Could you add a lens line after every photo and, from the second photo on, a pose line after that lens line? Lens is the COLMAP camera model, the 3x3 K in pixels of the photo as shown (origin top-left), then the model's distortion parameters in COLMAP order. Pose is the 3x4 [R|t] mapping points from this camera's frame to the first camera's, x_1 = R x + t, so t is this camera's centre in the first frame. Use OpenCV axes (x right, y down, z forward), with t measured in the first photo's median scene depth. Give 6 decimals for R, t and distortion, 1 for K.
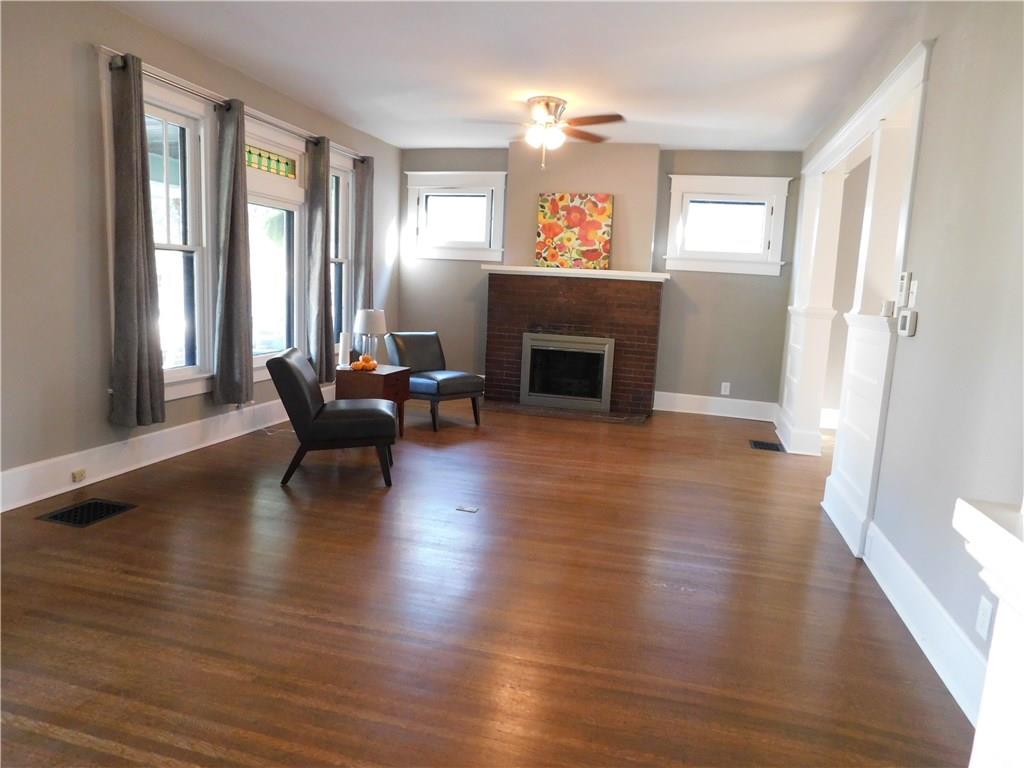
lens RADIAL K [[675.7, 0, 508.2], [0, 675.7, 385.2], [0, 0, 1]] dist [-0.061472, 0.050116]
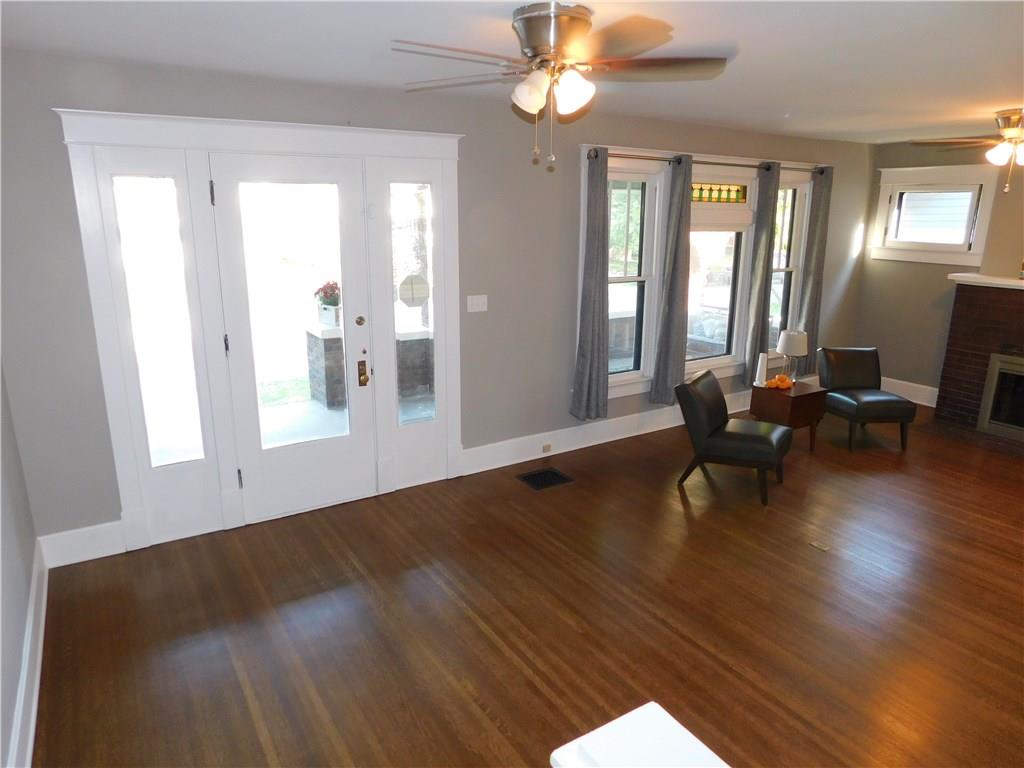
lens RADIAL K [[683.0, 0, 520.6], [0, 683.0, 383.7], [0, 0, 1]] dist [-0.079654, 0.075662]
pose [[0.750653, 0.133799, -0.647007, 0.138822], [-0.078923, 0.990427, 0.113251, -0.092406], [0.655966, -0.033948, 0.754027, -0.081538]]
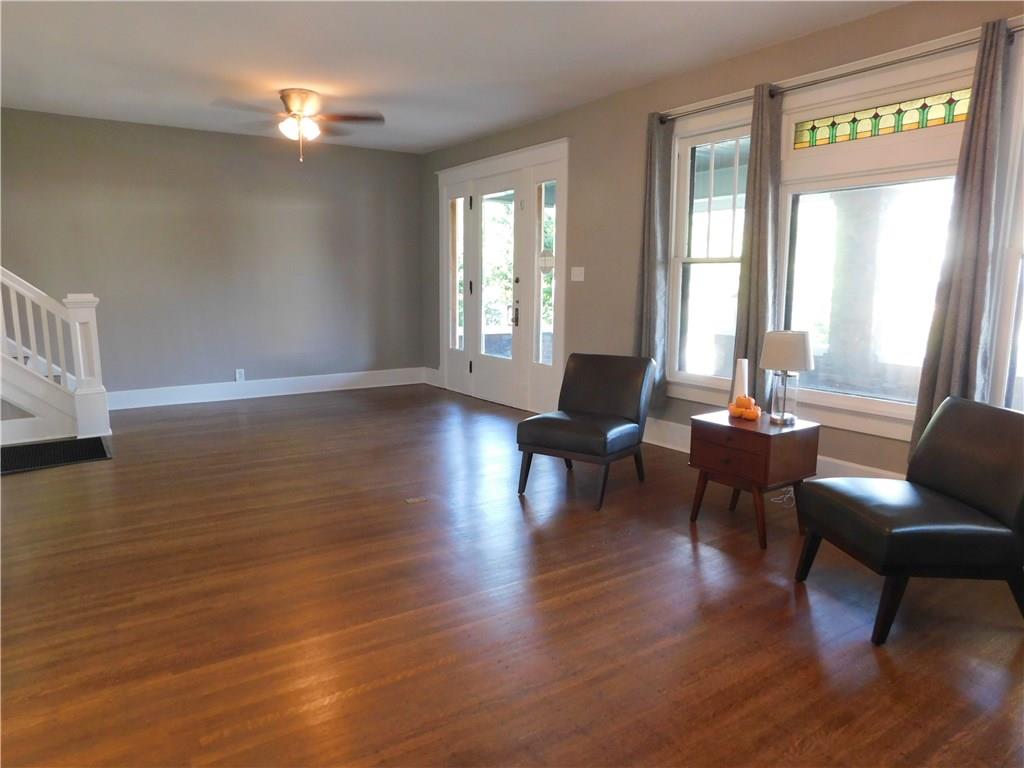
lens RADIAL K [[675.7, 0, 508.2], [0, 675.7, 385.2], [0, 0, 1]] dist [-0.061472, 0.050116]
pose [[-0.658829, 0.066955, -0.749307, 0.342619], [-0.146717, 0.965470, 0.215271, -0.127973], [0.737847, 0.251762, -0.626257, 0.989044]]
